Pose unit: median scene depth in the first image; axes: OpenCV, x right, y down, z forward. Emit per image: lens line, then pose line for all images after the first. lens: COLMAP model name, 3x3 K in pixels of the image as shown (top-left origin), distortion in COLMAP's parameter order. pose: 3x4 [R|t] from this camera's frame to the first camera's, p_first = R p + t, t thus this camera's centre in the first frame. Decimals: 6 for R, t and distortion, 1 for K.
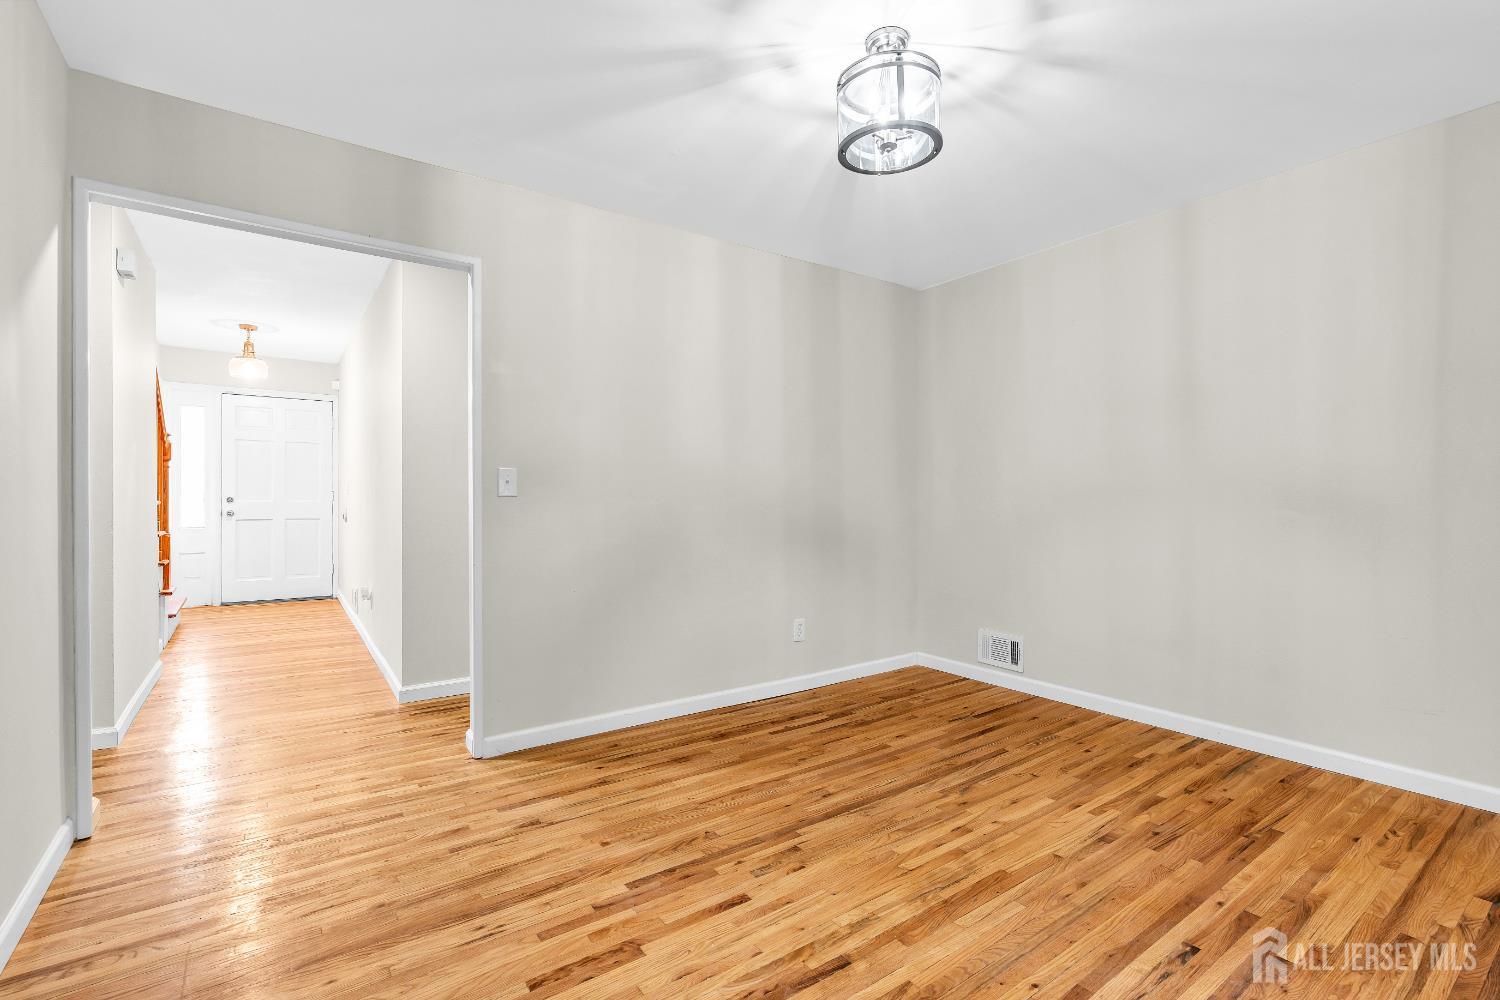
lens RADIAL K [[668.8, 0, 748.6], [0, 668.8, 493.7], [0, 0, 1]] dist [-0.012407, 0.004477]
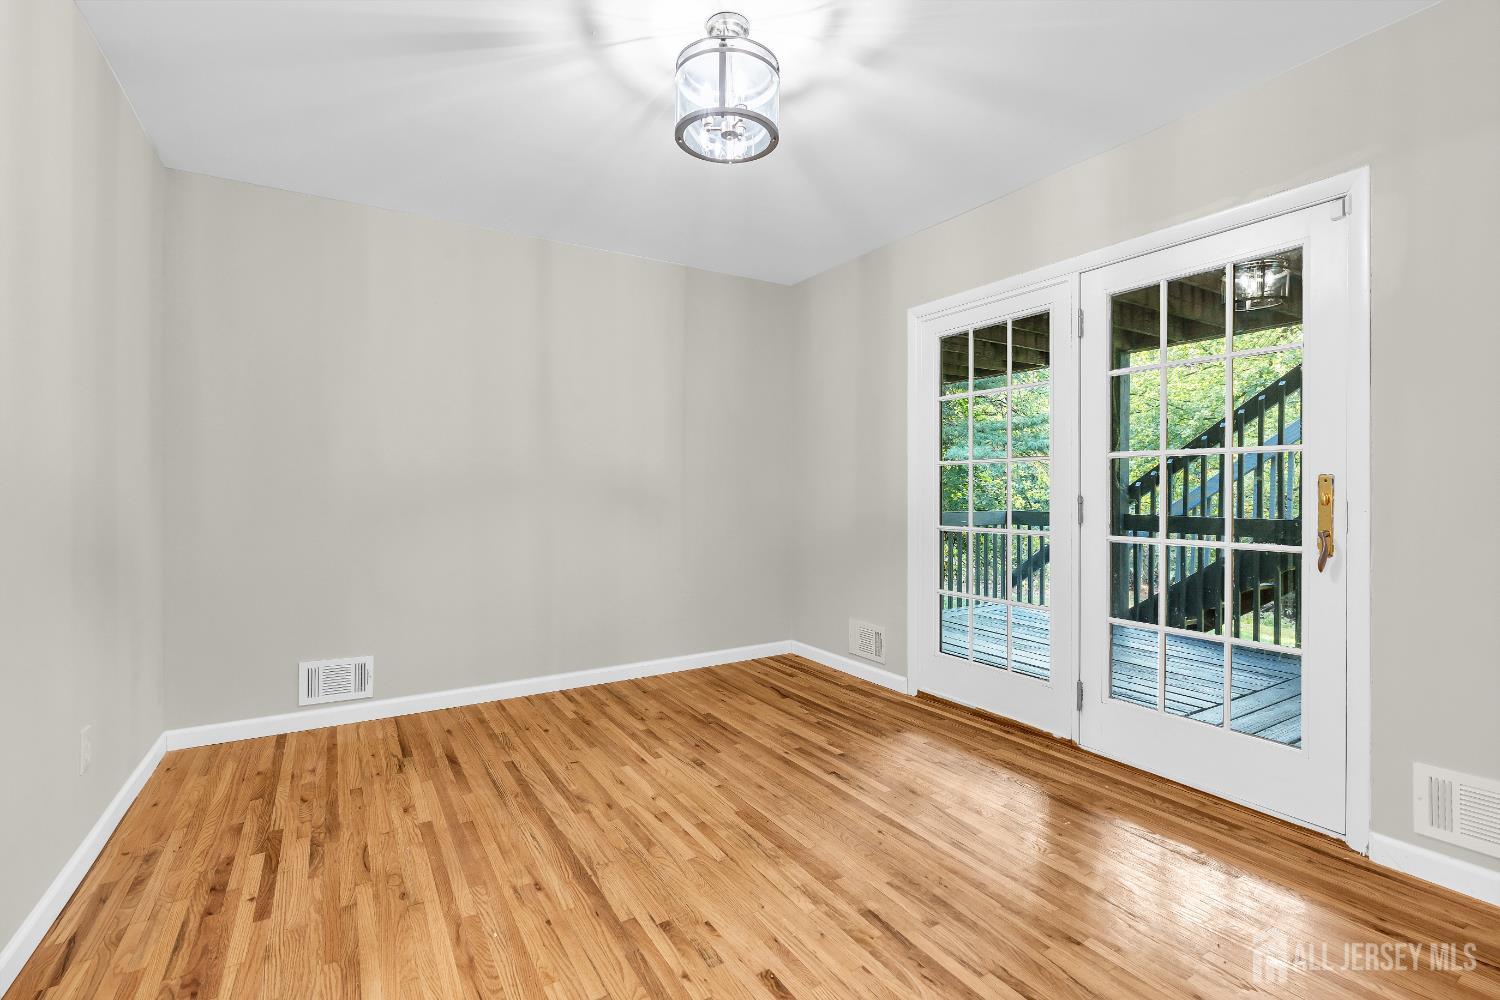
lens RADIAL K [[668.8, 0, 748.6], [0, 668.8, 493.7], [0, 0, 1]] dist [-0.012407, 0.004477]
pose [[0.069033, -0.003550, 0.997608, -0.543745], [-0.003577, 0.999986, 0.003806, 0.008373], [-0.997608, -0.003831, 0.069019, 0.641291]]
